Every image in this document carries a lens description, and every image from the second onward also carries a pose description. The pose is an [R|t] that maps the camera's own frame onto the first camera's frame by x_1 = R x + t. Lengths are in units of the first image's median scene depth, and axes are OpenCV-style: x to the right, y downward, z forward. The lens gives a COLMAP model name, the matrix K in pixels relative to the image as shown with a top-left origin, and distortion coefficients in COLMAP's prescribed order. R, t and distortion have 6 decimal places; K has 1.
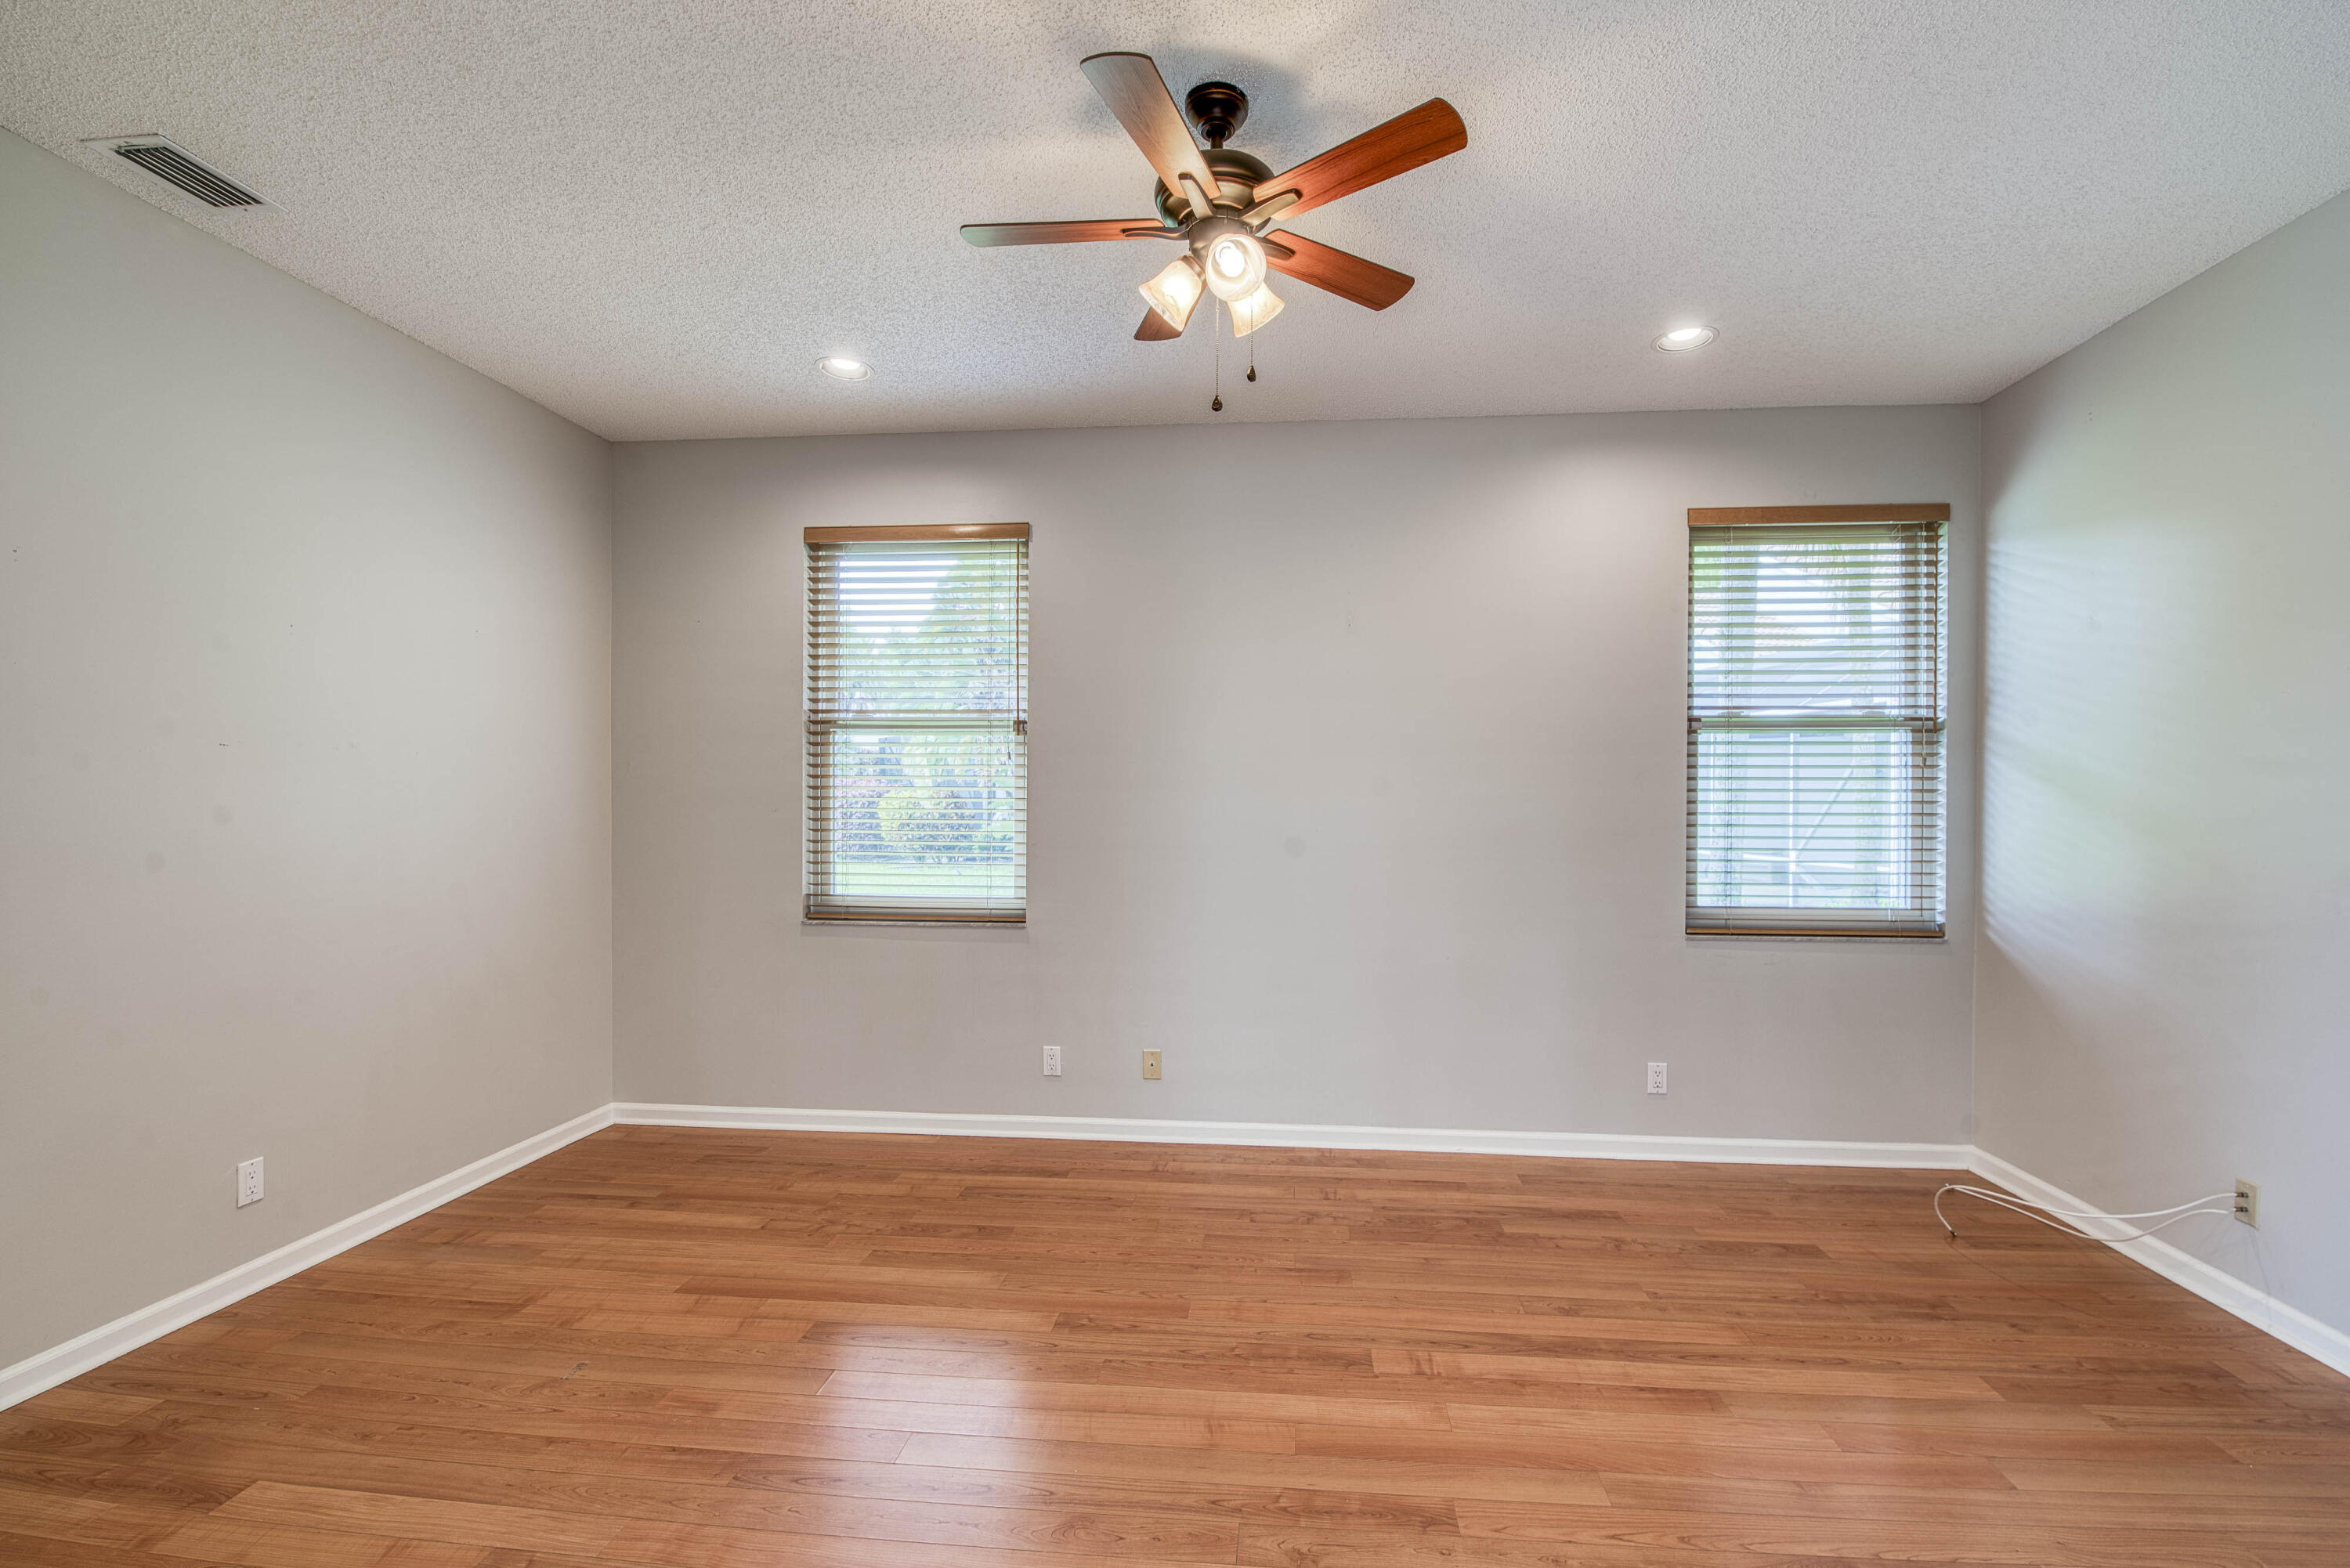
lens RADIAL K [[1015.1, 0, 1201.0], [0, 1015.1, 806.8], [0, 0, 1]] dist [-0.000304, -0.009838]
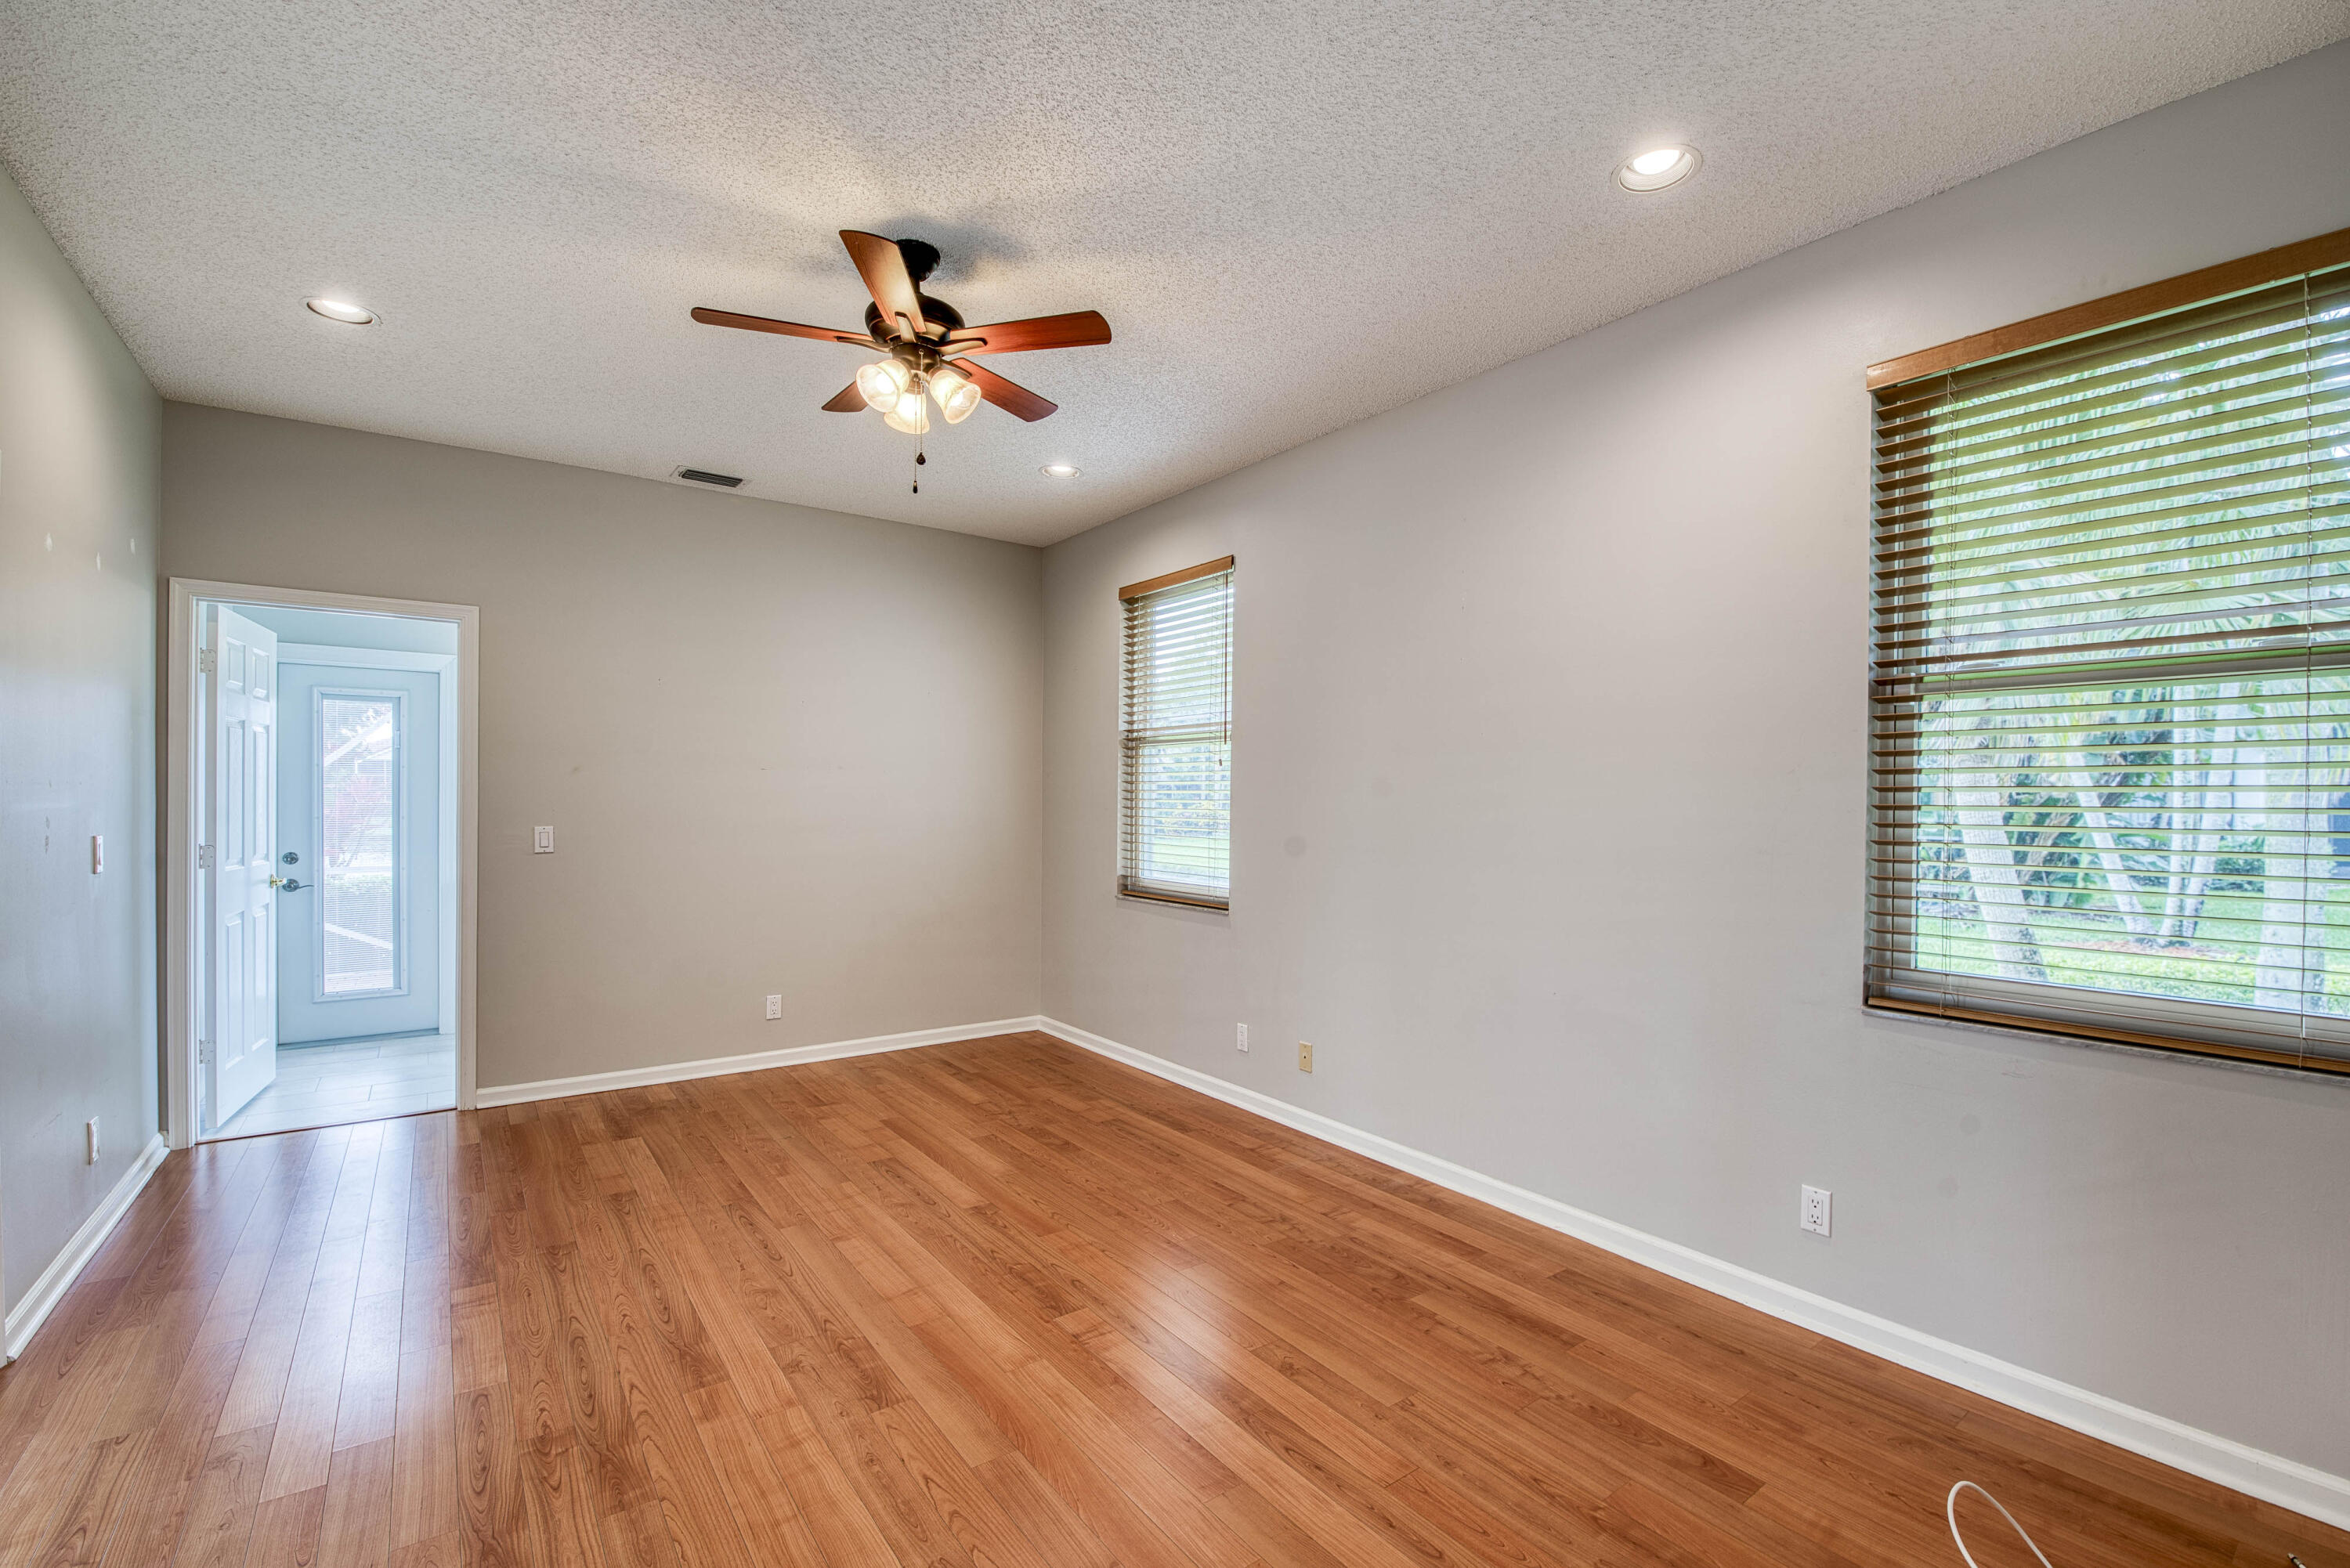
lens RADIAL K [[983.9, 0, 1137.2], [0, 983.9, 806.1], [0, 0, 1]] dist [-0.005315, -0.000259]
pose [[0.670586, 0.006361, -0.741804, 0.707151], [-0.009371, 0.999956, 0.000103, -0.000770], [0.741772, 0.006882, 0.670617, 0.240719]]
